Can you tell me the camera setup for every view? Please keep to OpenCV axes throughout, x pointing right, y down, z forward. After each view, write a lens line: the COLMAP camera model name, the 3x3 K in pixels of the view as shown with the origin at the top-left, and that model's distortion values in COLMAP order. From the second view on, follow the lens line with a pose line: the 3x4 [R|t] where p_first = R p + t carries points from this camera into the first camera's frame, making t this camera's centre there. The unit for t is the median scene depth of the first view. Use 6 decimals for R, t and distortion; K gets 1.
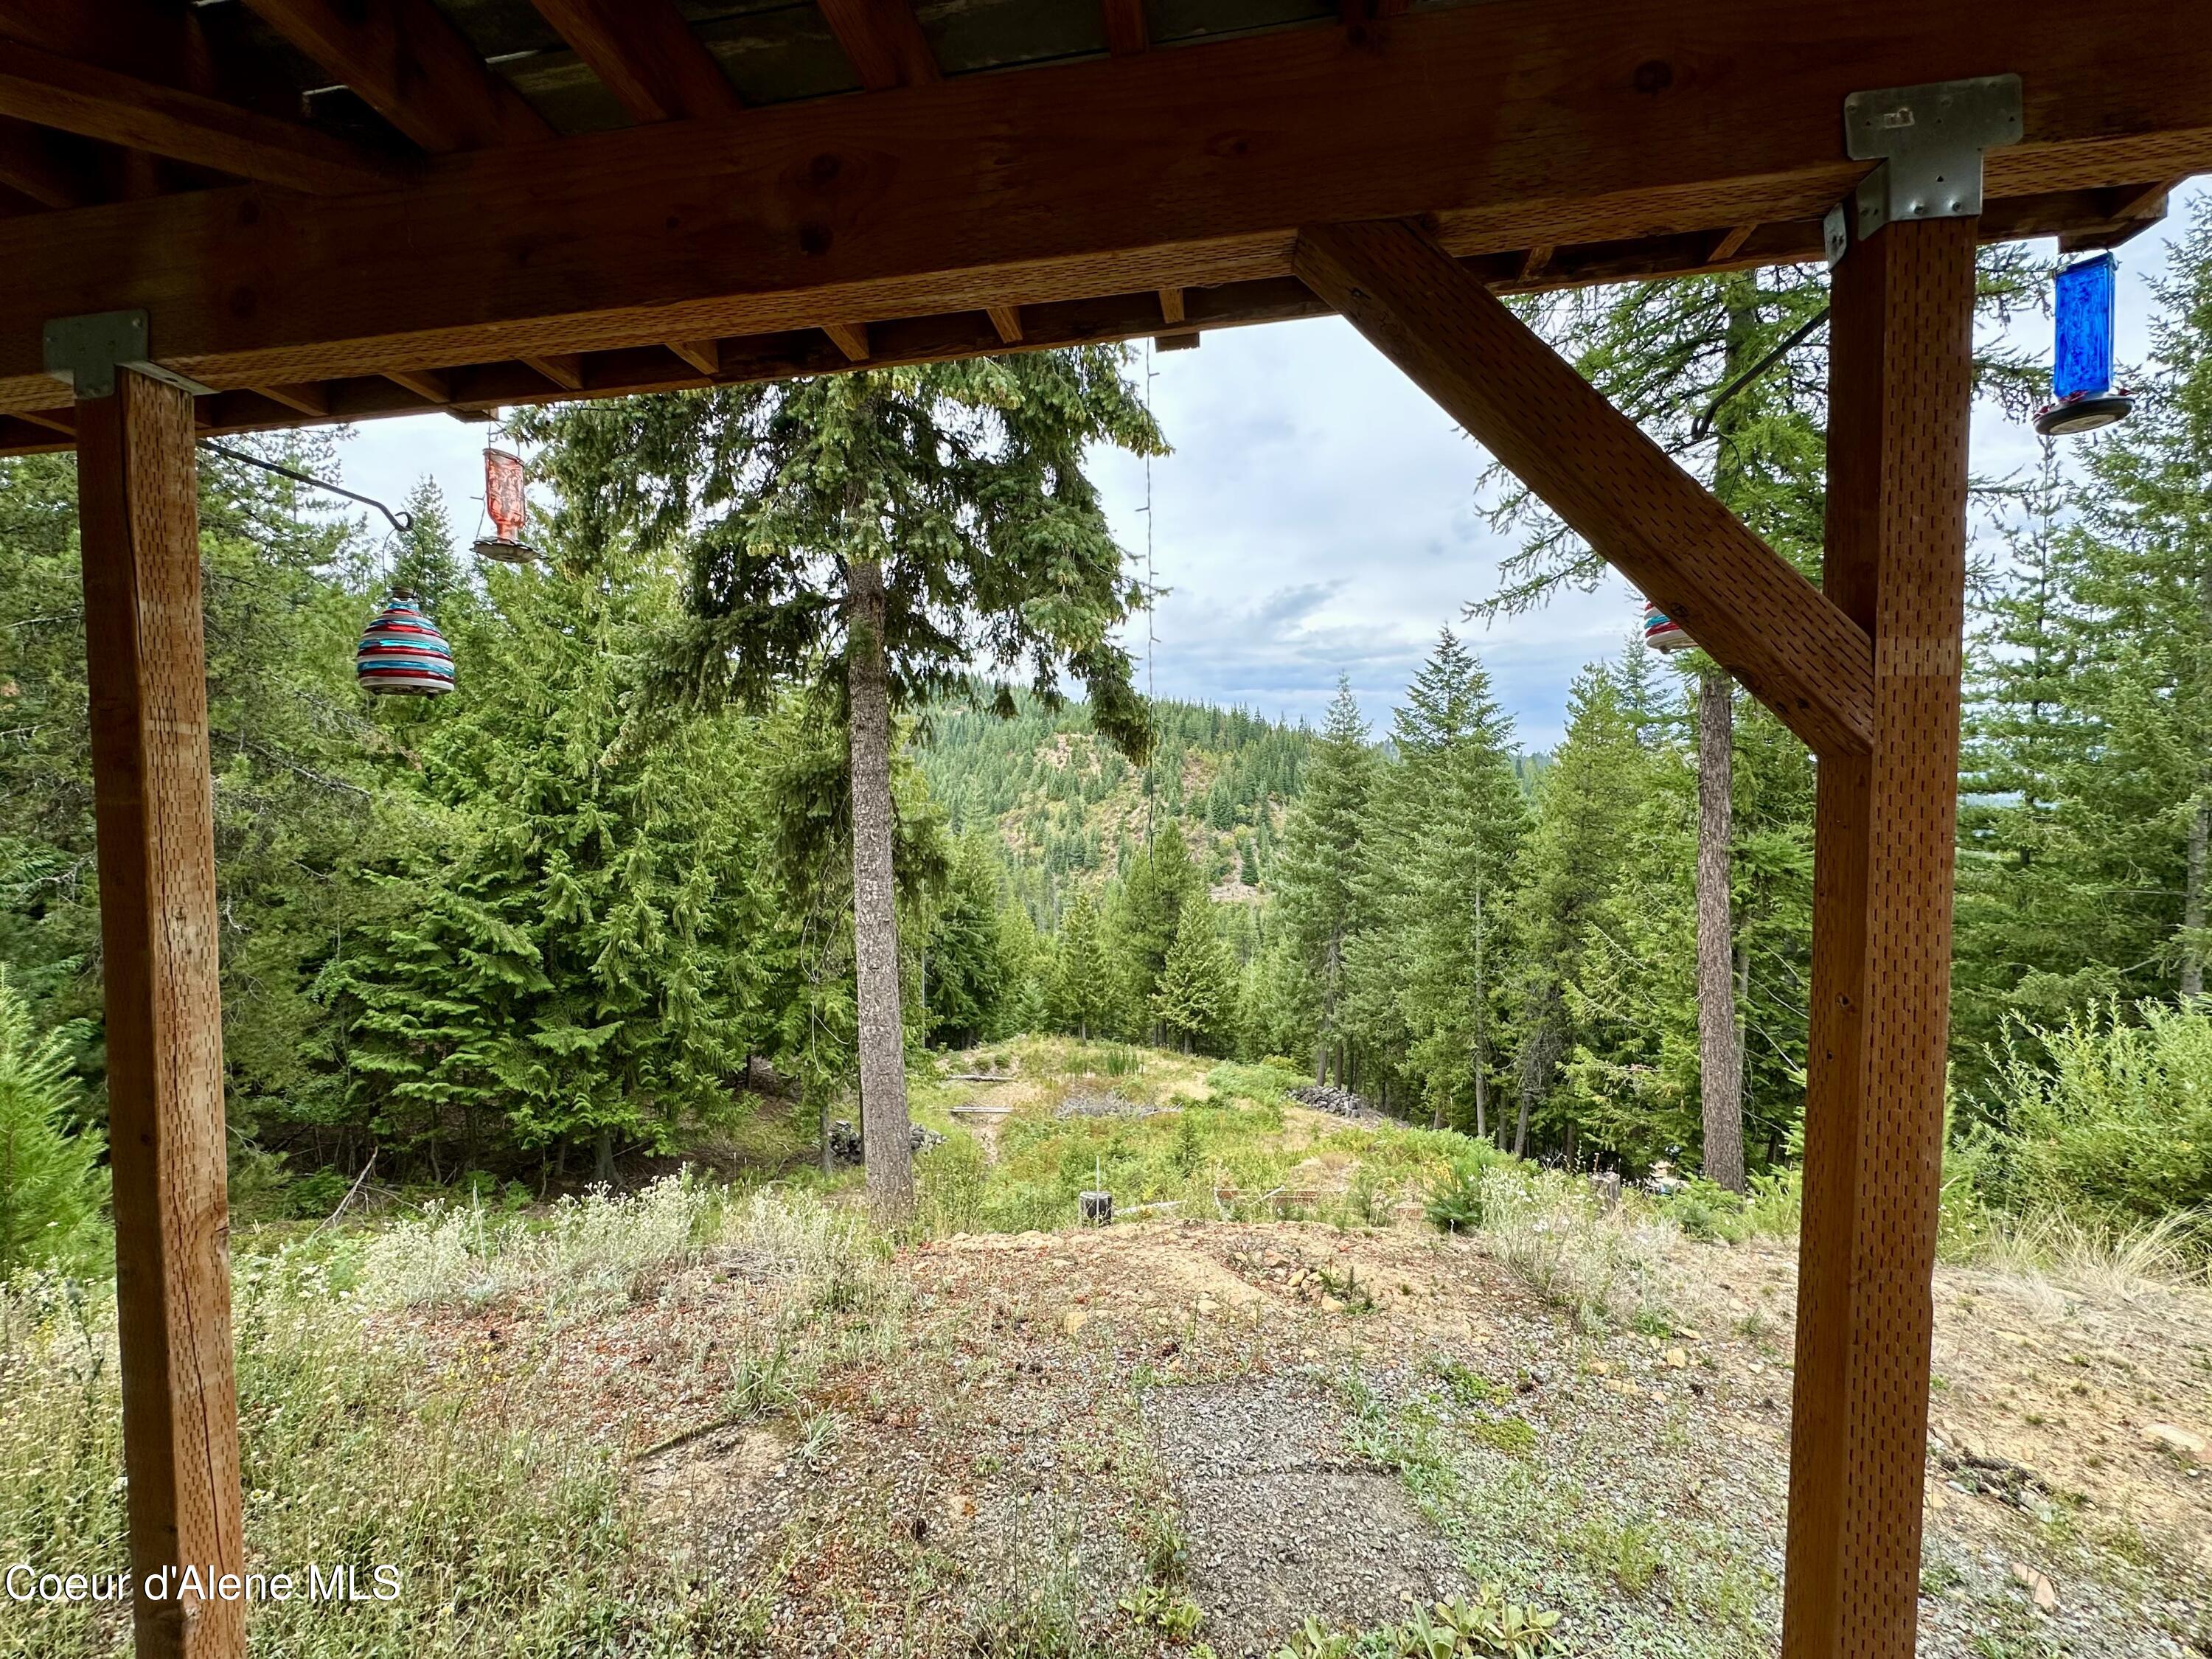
lens RADIAL K [[877.7, 0, 1103.1], [0, 877.7, 828.0], [0, 0, 1]] dist [-0.004994, 0.000667]
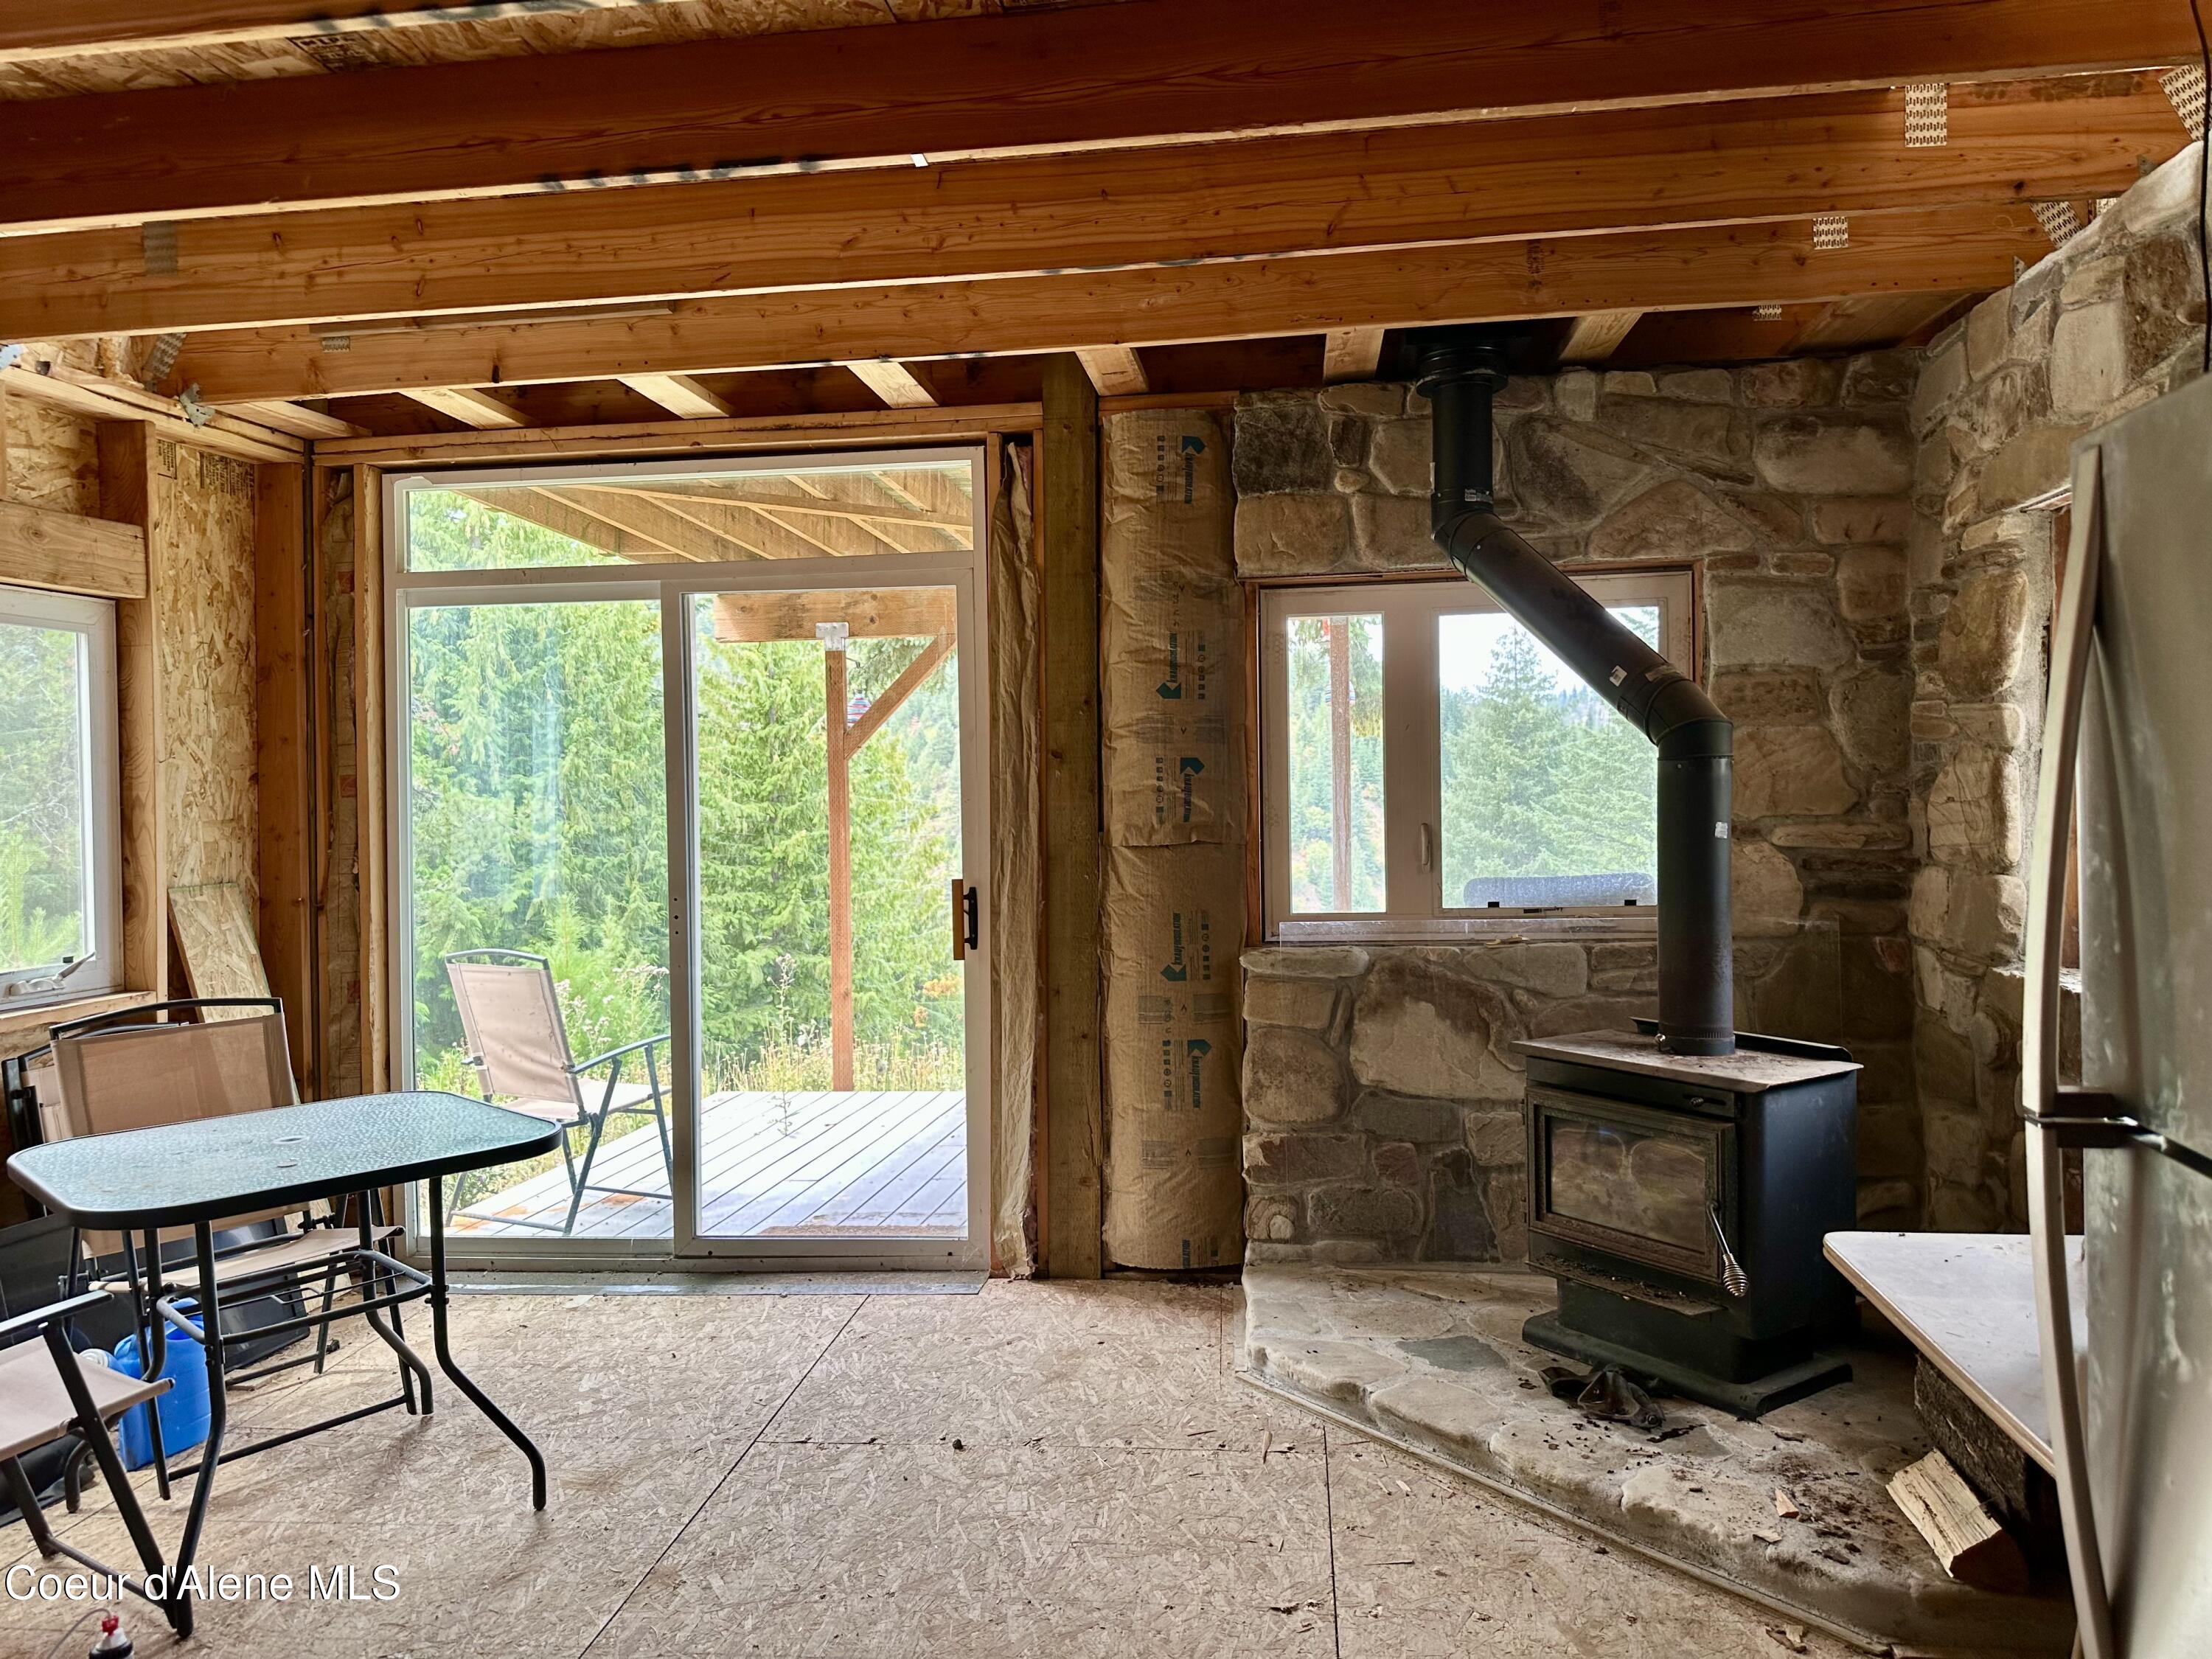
lens RADIAL K [[1550.1, 0, 1112.5], [0, 1550.1, 824.6], [0, 0, 1]] dist [0.044799, -0.054882]
pose [[0.999500, -0.012830, 0.028910, -0.087394], [0.013368, 0.999739, -0.018506, 0.016490], [-0.028665, 0.018883, 0.999411, -0.204065]]
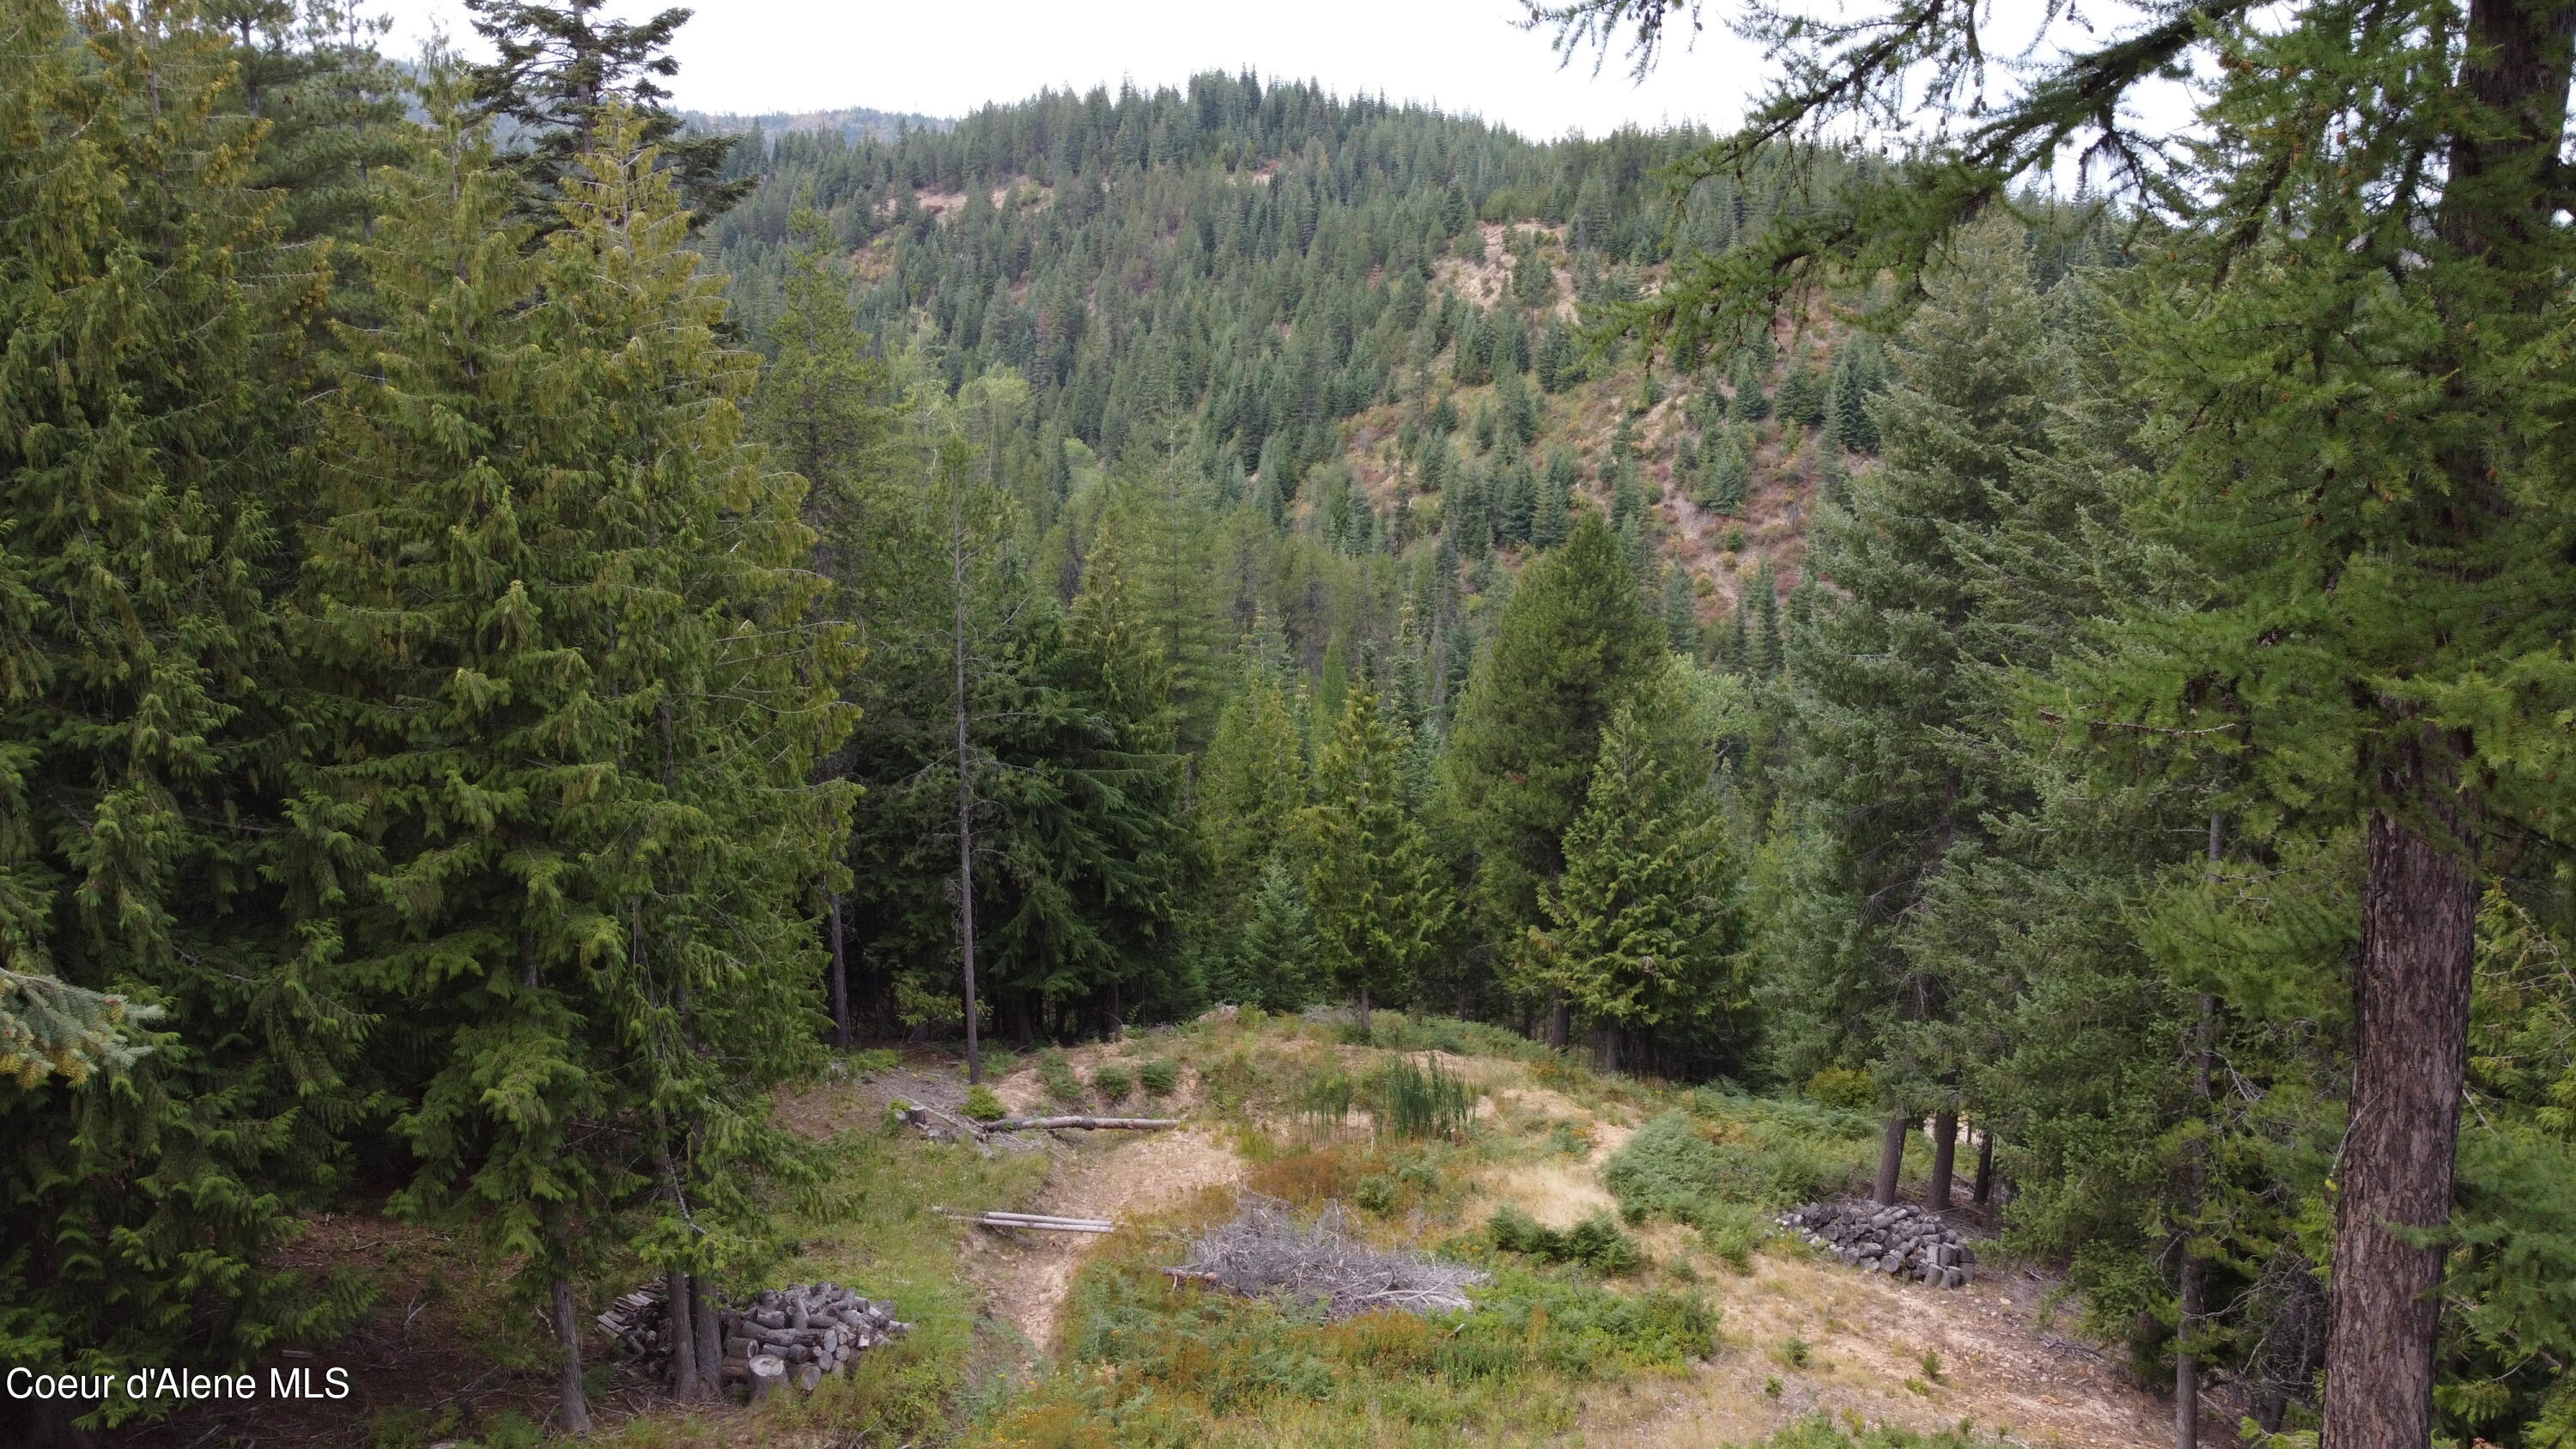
lens RADIAL K [[1960.3, 0, 1269.1], [0, 1960.3, 733.2], [0, 0, 1]] dist [-0.005052, -0.005172]
pose [[0.985254, 0.018238, -0.170123, 0.179857], [0.007634, 0.988626, 0.150199, -0.090395], [0.170927, -0.149283, 0.973909, 0.142132]]
